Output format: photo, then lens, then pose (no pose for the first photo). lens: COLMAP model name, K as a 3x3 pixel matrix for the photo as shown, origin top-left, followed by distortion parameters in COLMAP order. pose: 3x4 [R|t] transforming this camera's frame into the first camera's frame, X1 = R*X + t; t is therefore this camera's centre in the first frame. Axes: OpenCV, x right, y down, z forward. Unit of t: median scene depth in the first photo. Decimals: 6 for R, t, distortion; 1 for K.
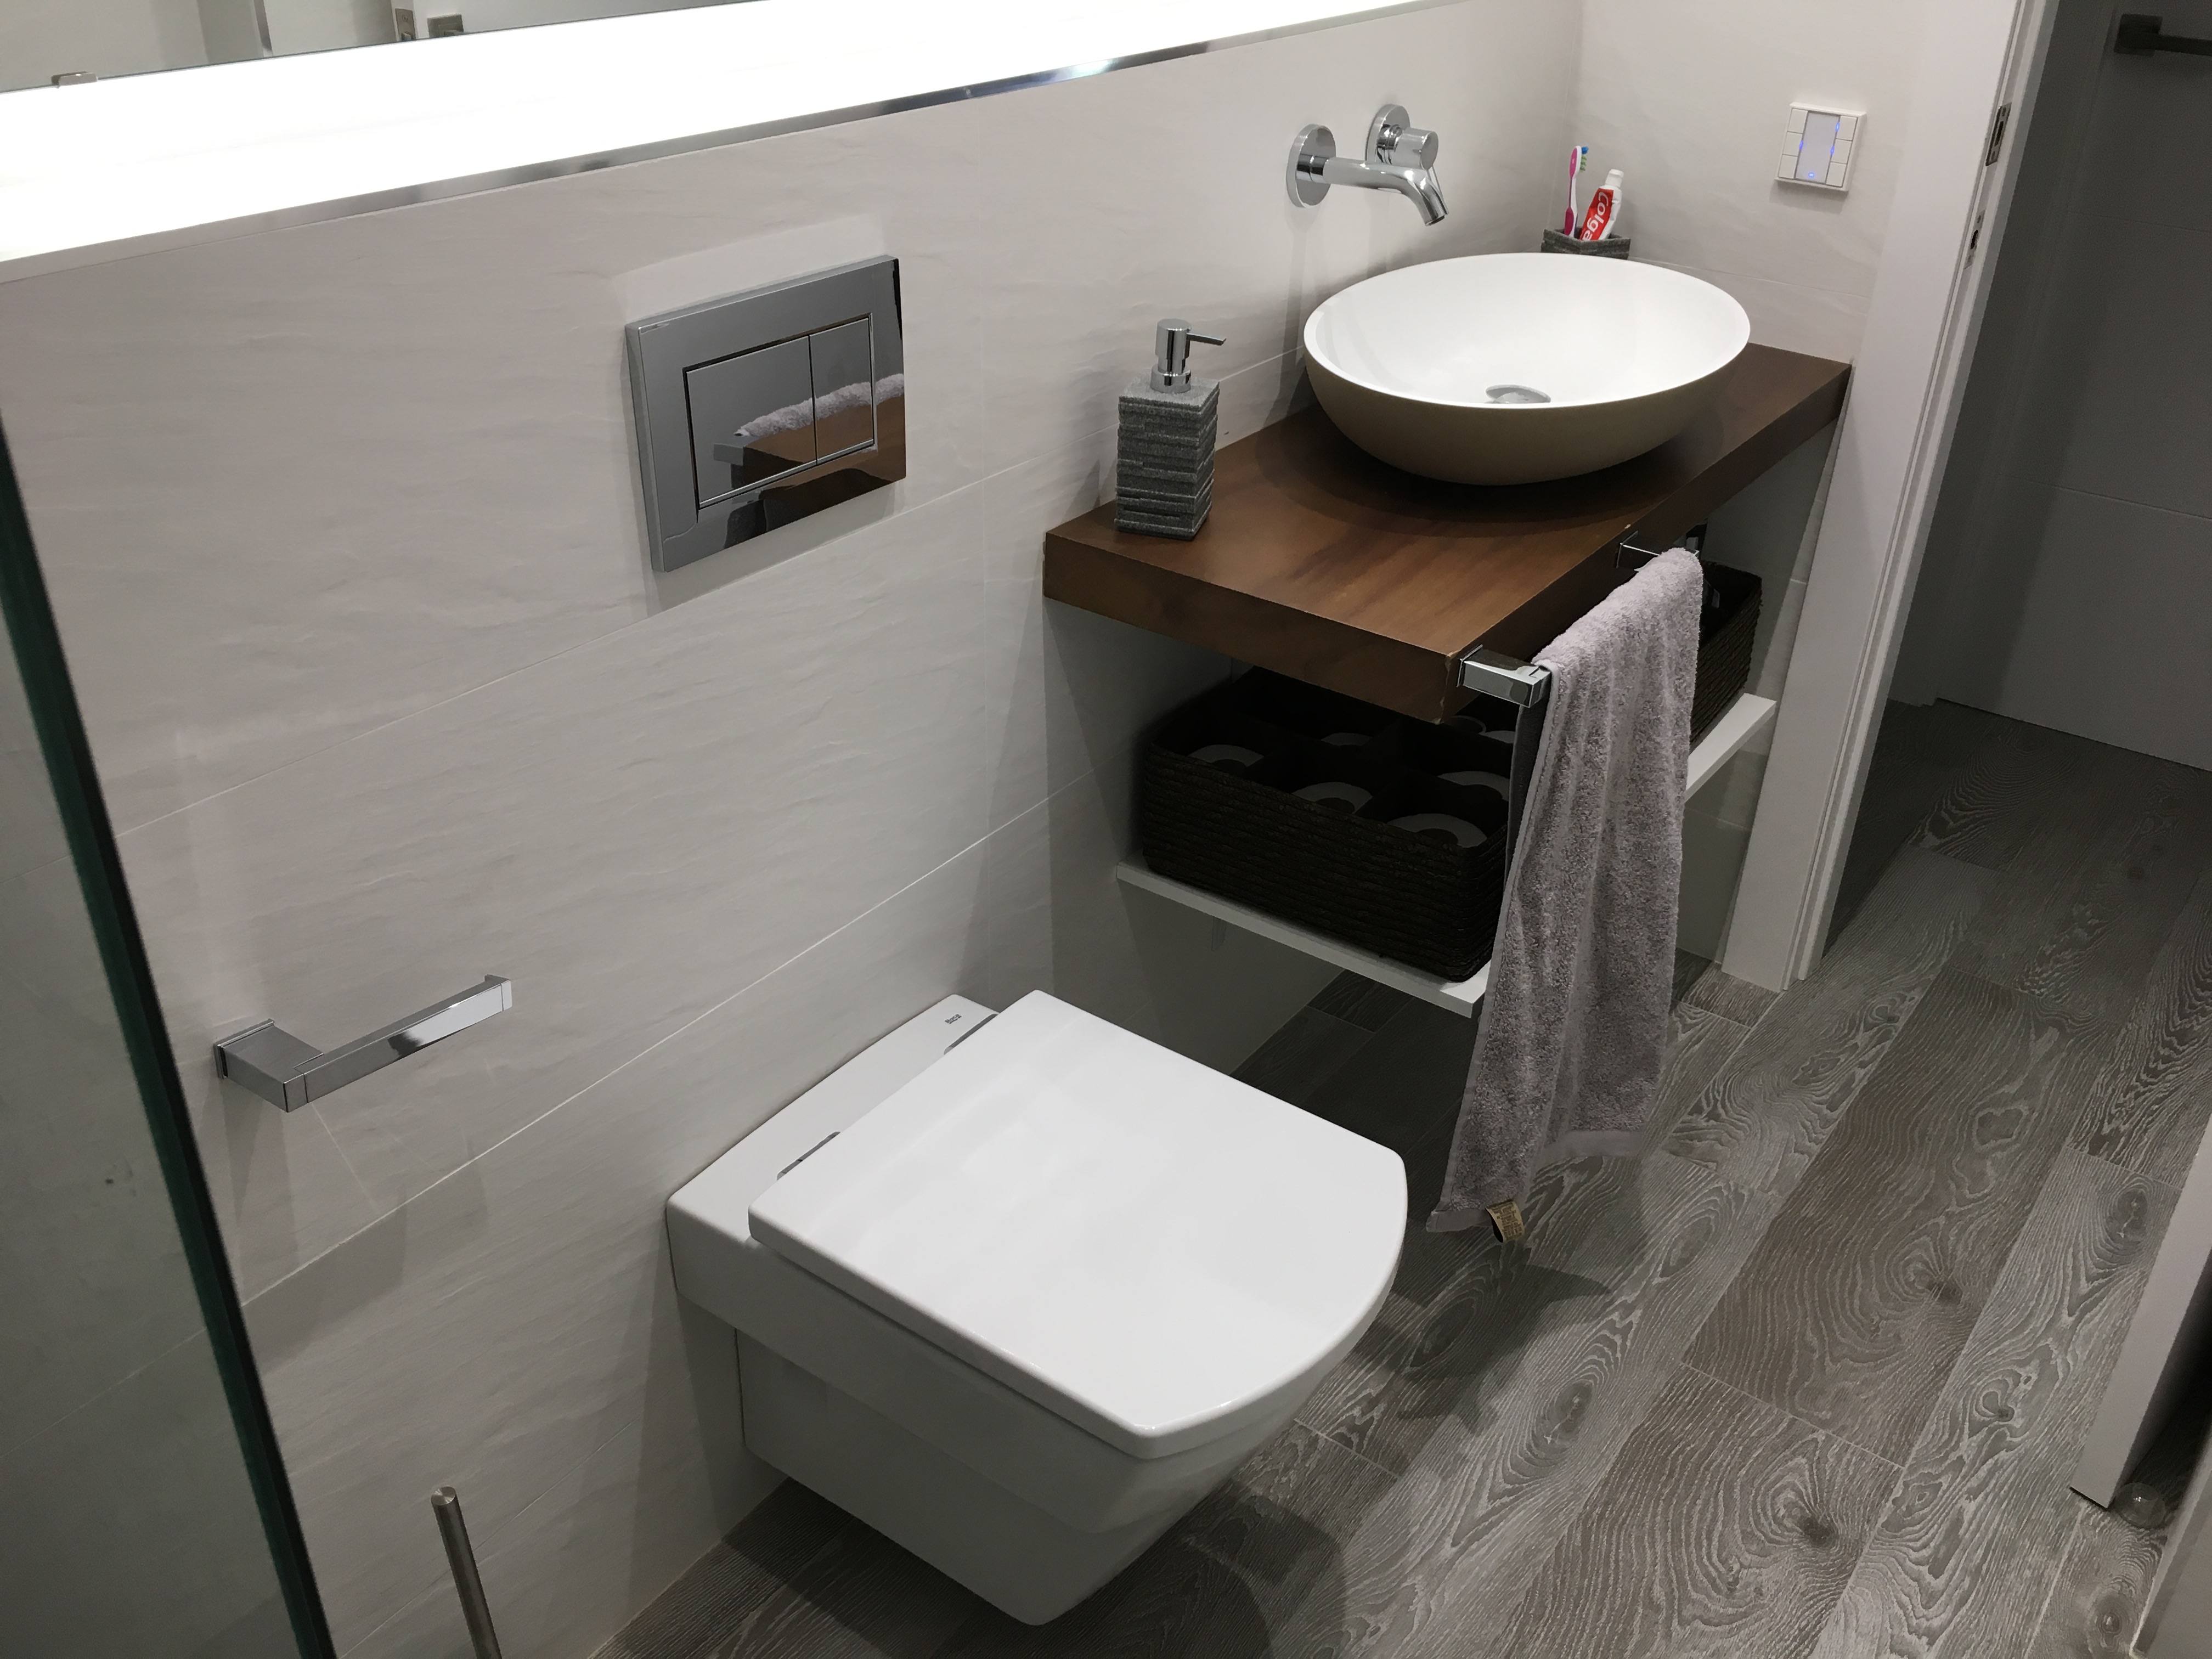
lens RADIAL K [[1901.4, 0, 1112.4], [0, 1901.4, 831.1], [0, 0, 1]] dist [0.070794, -0.083983]
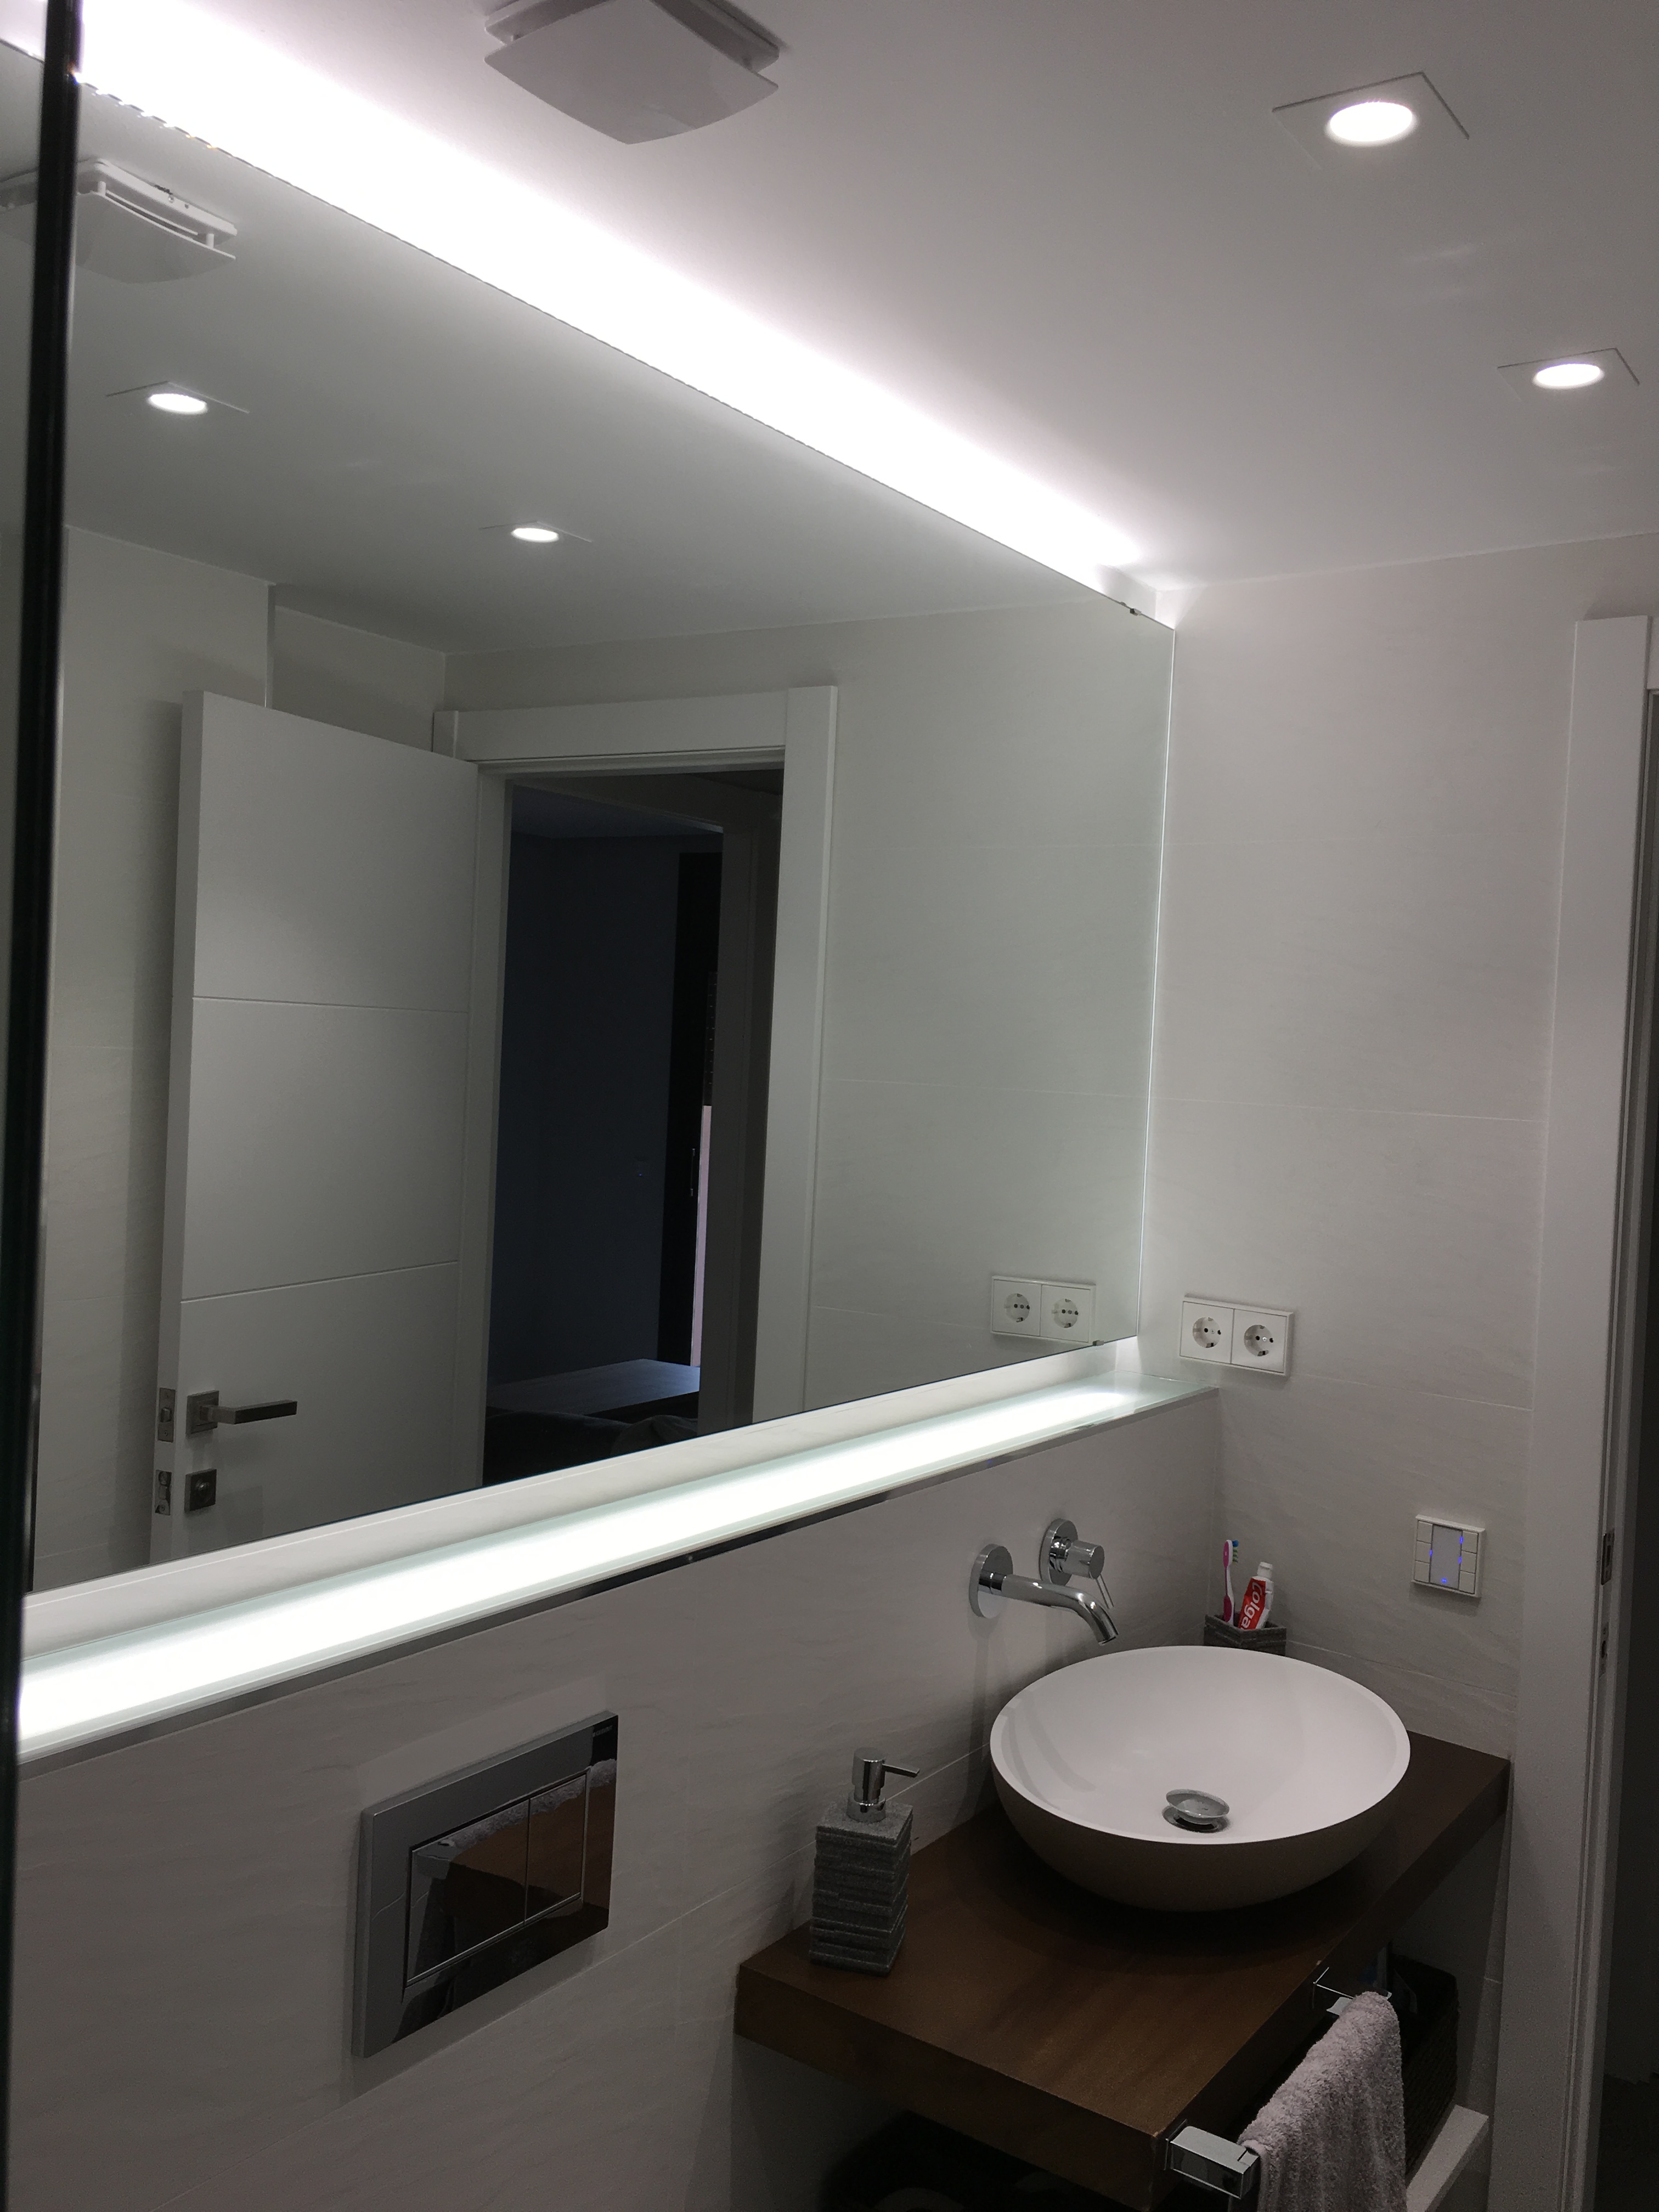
lens RADIAL K [[1901.4, 0, 834.5], [0, 1901.4, 1108.6], [0, 0, 1]] dist [0.070794, -0.083983]
pose [[0.999336, 0.025411, 0.026100, -0.021713], [-0.010582, 0.888109, -0.459512, -0.088210], [-0.034856, 0.458931, 0.887788, -0.093310]]
